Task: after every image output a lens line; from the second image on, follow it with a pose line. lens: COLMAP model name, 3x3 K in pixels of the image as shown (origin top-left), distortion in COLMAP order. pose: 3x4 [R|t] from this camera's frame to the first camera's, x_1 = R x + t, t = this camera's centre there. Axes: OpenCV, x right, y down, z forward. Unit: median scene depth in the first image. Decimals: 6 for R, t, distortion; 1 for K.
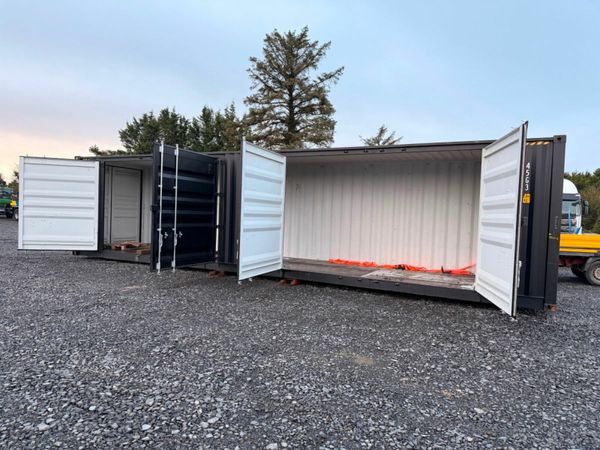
lens RADIAL K [[414.2, 0, 306.3], [0, 414.2, 230.5], [0, 0, 1]] dist [0.050054, -0.055897]
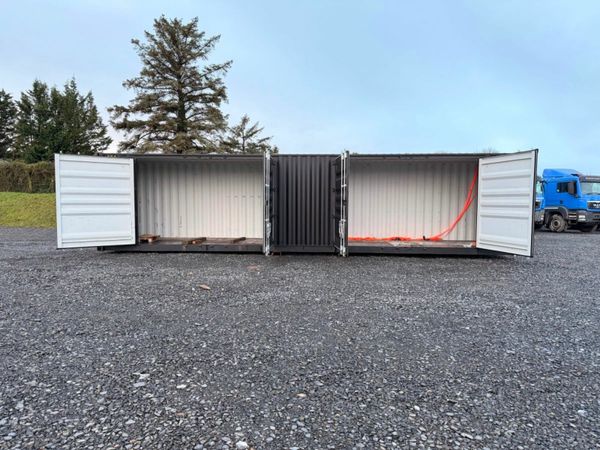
lens RADIAL K [[414.2, 0, 301.8], [0, 414.2, 228.4], [0, 0, 1]] dist [0.050054, -0.055897]
pose [[0.912350, -0.058796, 0.405167, -0.204757], [0.045146, 0.998047, 0.043174, -0.006703], [-0.406914, -0.021098, 0.913223, -0.045809]]
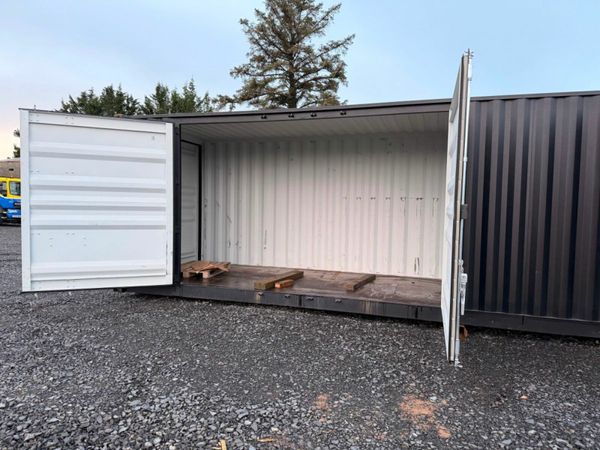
lens RADIAL K [[414.2, 0, 305.0], [0, 414.2, 225.9], [0, 0, 1]] dist [0.050054, -0.055897]
pose [[0.987721, -0.025086, 0.154199, -0.154886], [0.023160, 0.999630, 0.014274, -0.012781], [-0.154500, -0.010528, 0.987937, 0.161778]]
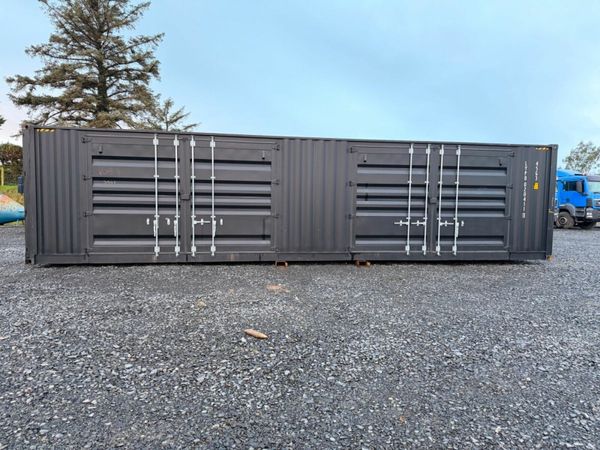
lens RADIAL K [[414.2, 0, 304.1], [0, 414.2, 226.2], [0, 0, 1]] dist [0.050054, -0.055897]
pose [[0.804713, -0.072082, 0.589272, -0.240555], [0.041334, 0.996995, 0.065510, -0.013783], [-0.592224, -0.028360, 0.805274, 0.055920]]
